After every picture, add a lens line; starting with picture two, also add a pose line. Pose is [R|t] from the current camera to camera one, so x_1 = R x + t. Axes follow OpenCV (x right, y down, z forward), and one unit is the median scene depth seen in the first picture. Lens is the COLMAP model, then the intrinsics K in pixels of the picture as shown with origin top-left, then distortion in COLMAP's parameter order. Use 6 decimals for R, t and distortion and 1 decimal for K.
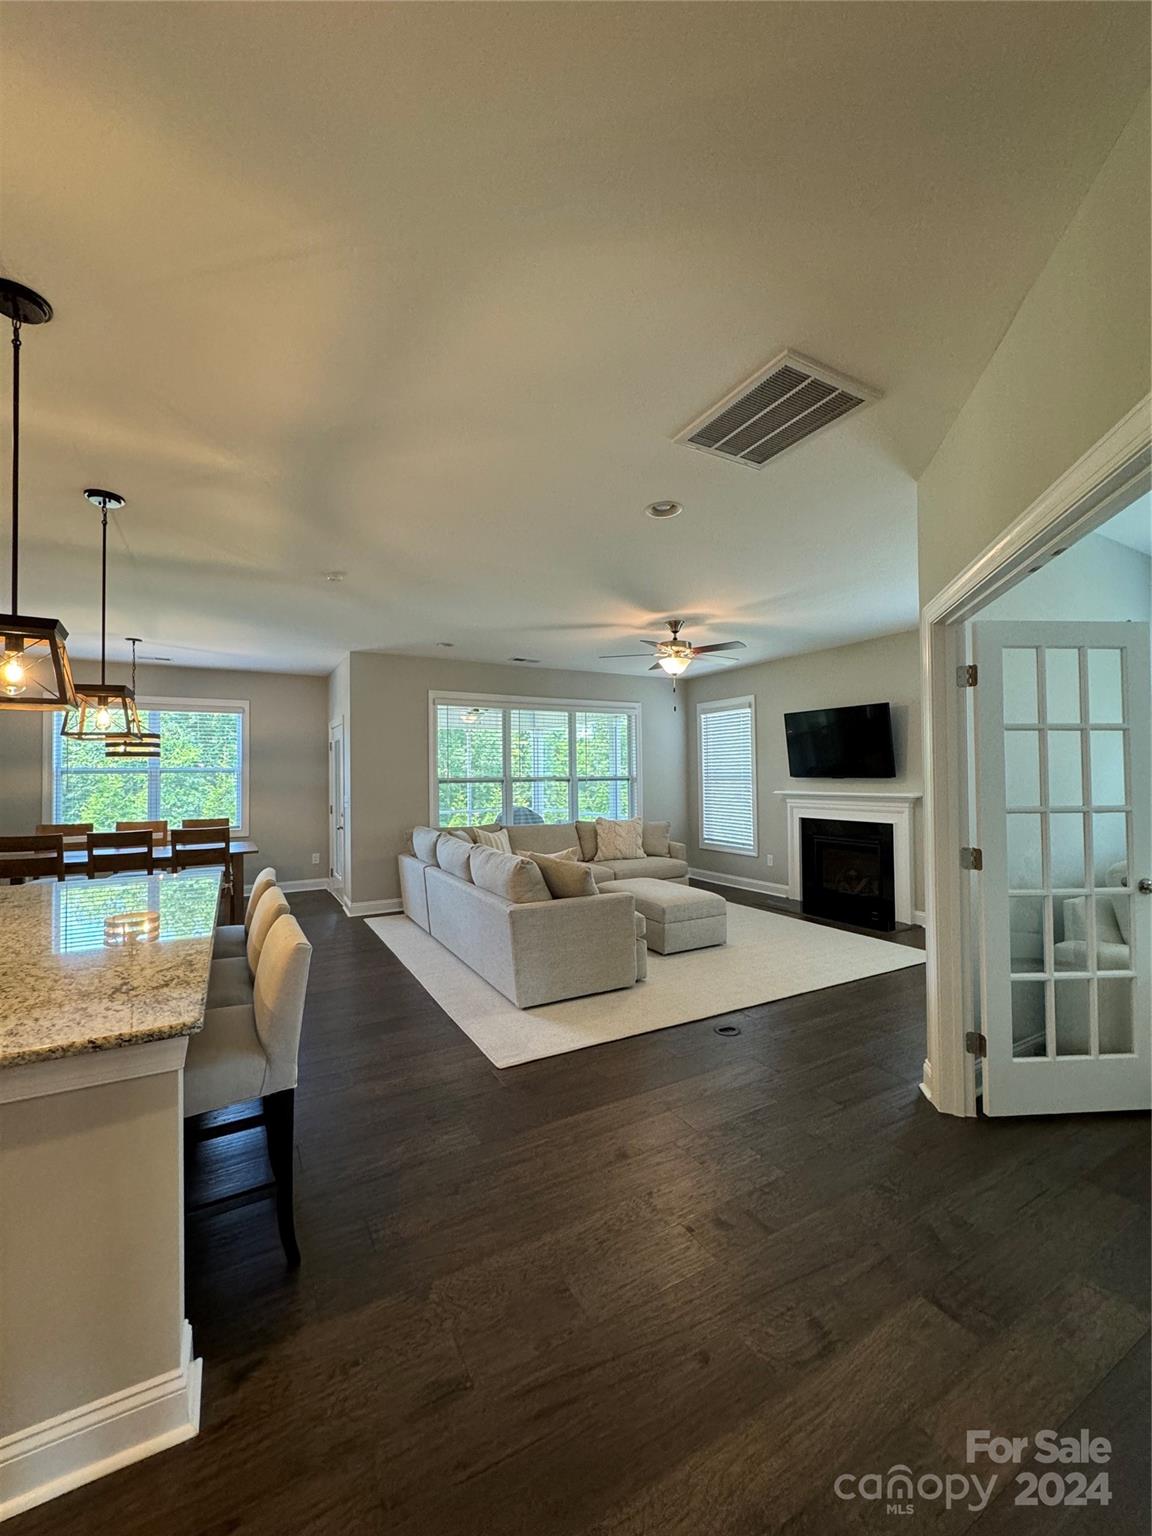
lens RADIAL K [[610.5, 0, 573.4], [0, 610.5, 767.3], [0, 0, 1]] dist [-0.002420, 0.000578]
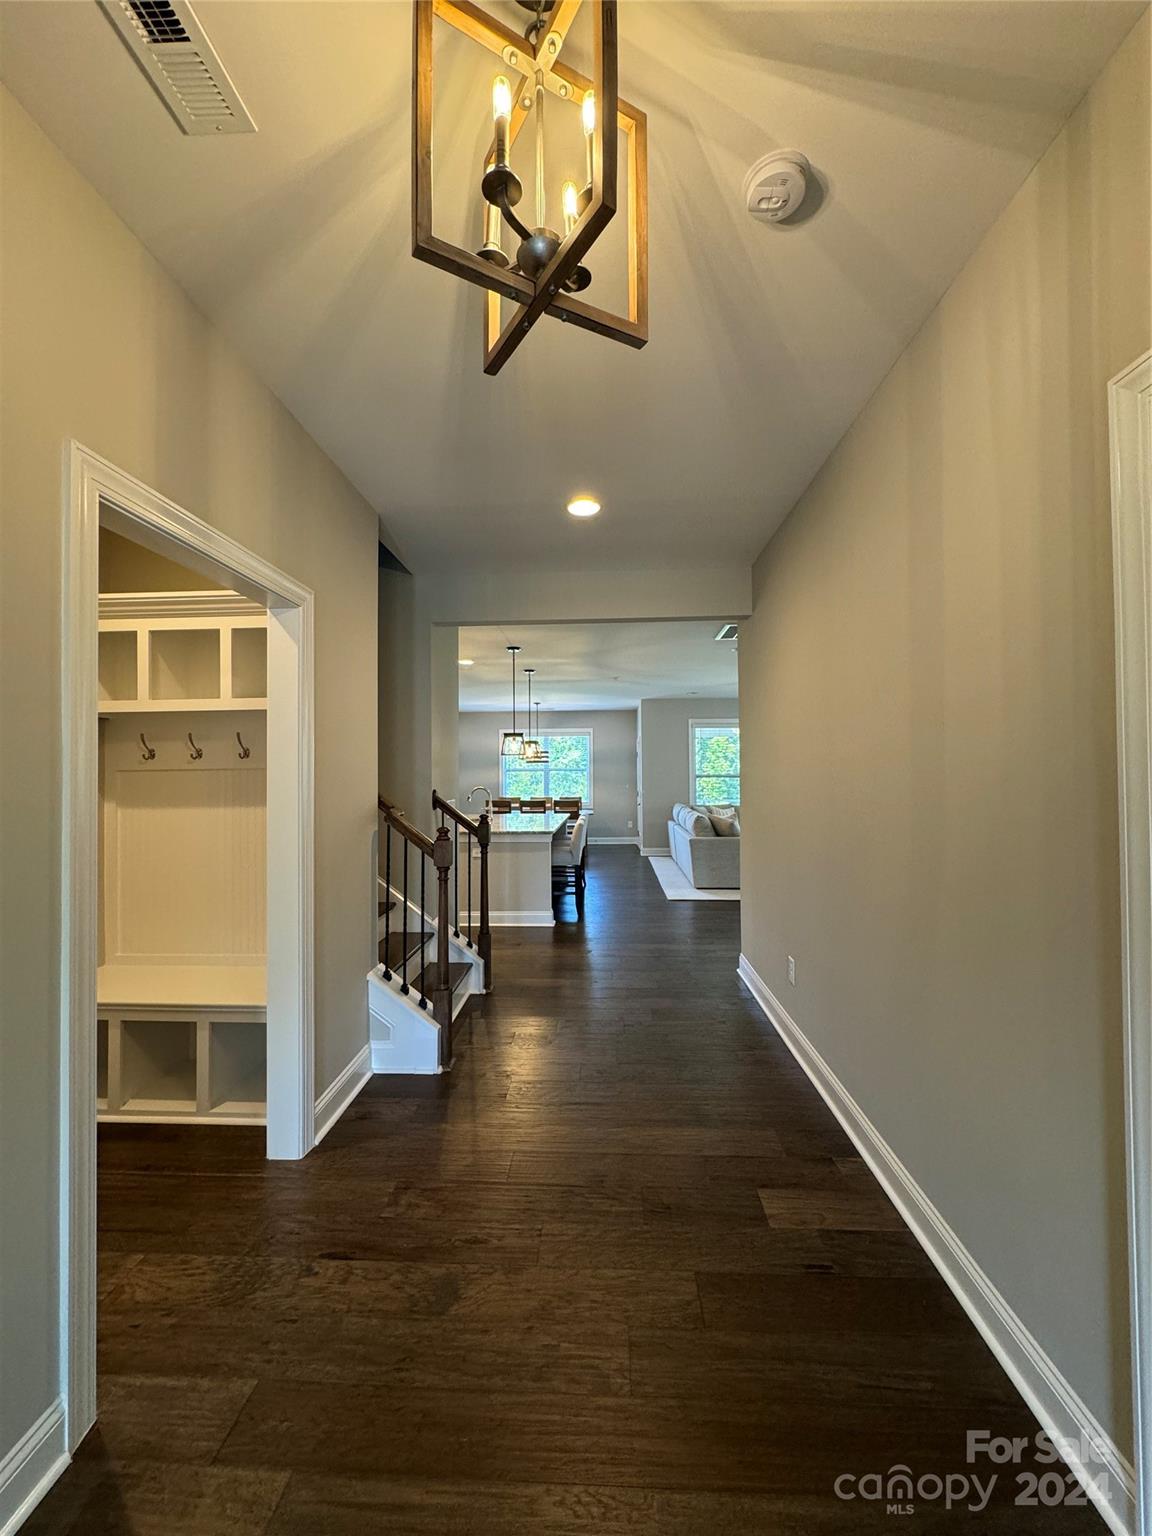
lens RADIAL K [[610.5, 0, 578.8], [0, 610.5, 760.3], [0, 0, 1]] dist [-0.002420, 0.000578]
pose [[0.851020, -0.009160, -0.525053, 0.399660], [0.006065, 0.999953, -0.007614, -0.010140], [0.525098, 0.003296, 0.851036, -0.568500]]
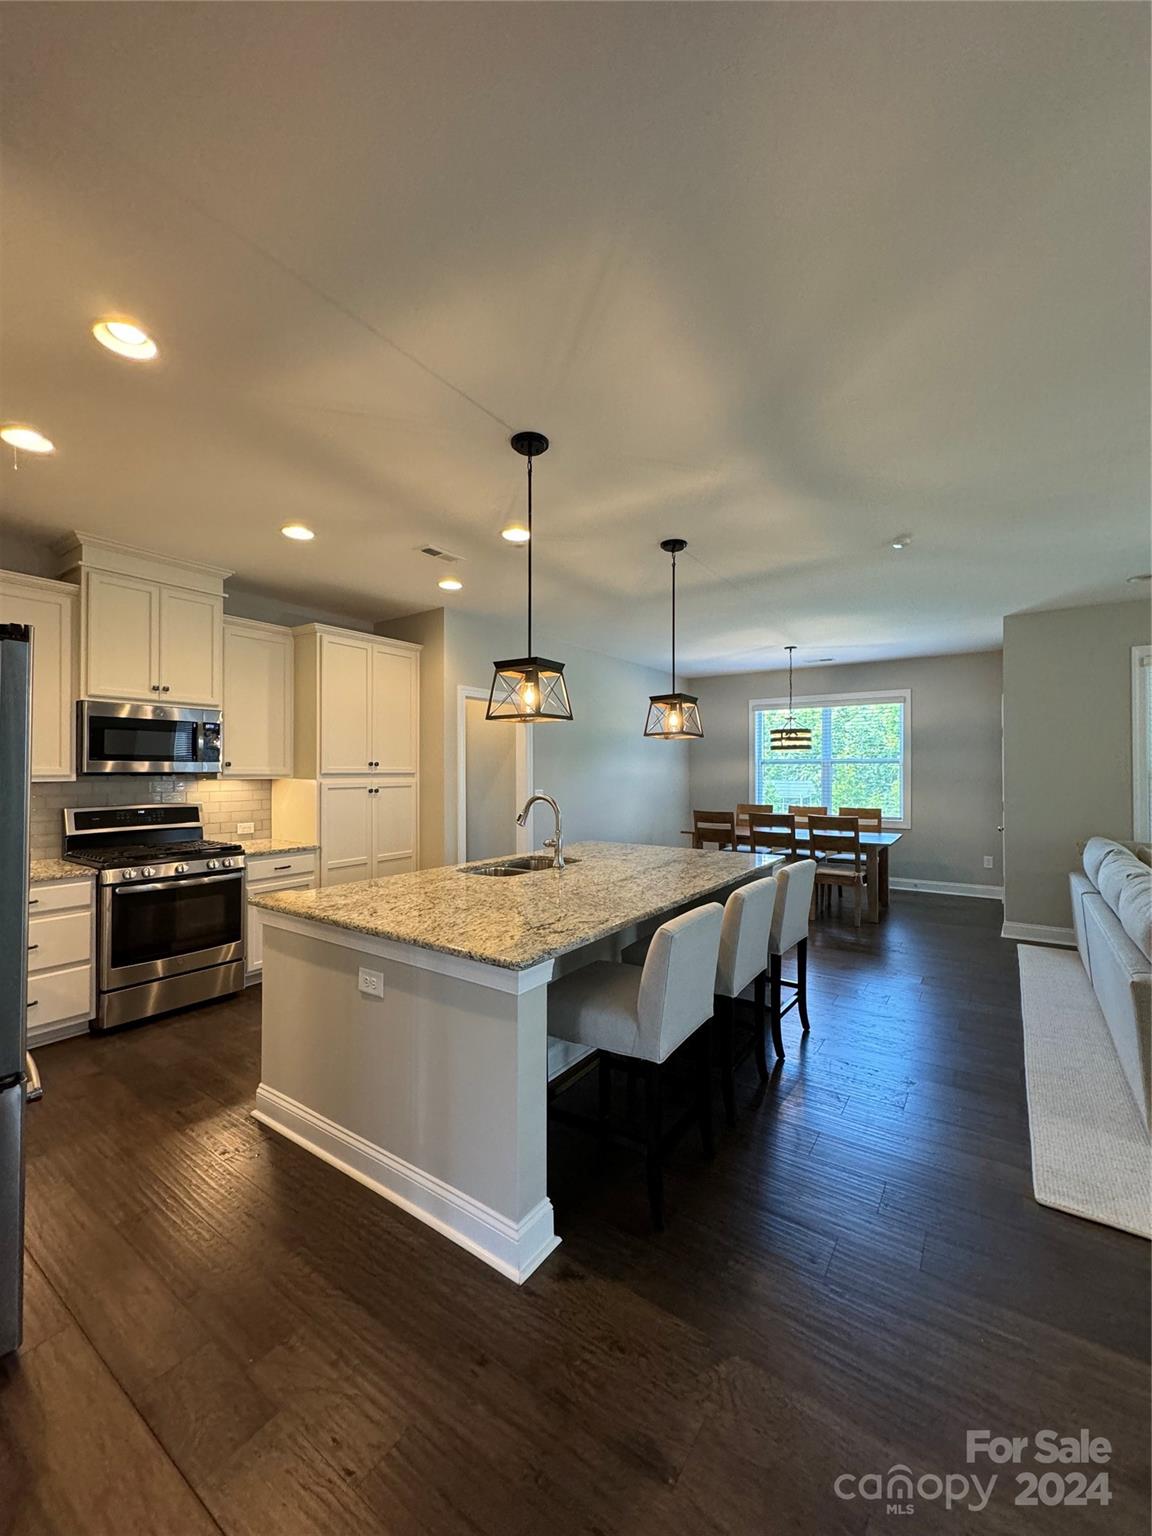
lens RADIAL K [[610.5, 0, 577.6], [0, 610.5, 766.4], [0, 0, 1]] dist [-0.002420, 0.000578]
pose [[0.444911, 0.004643, -0.895563, 0.125104], [0.008401, 0.999921, 0.009358, 0.000091], [0.895535, -0.011687, 0.444837, 0.121113]]
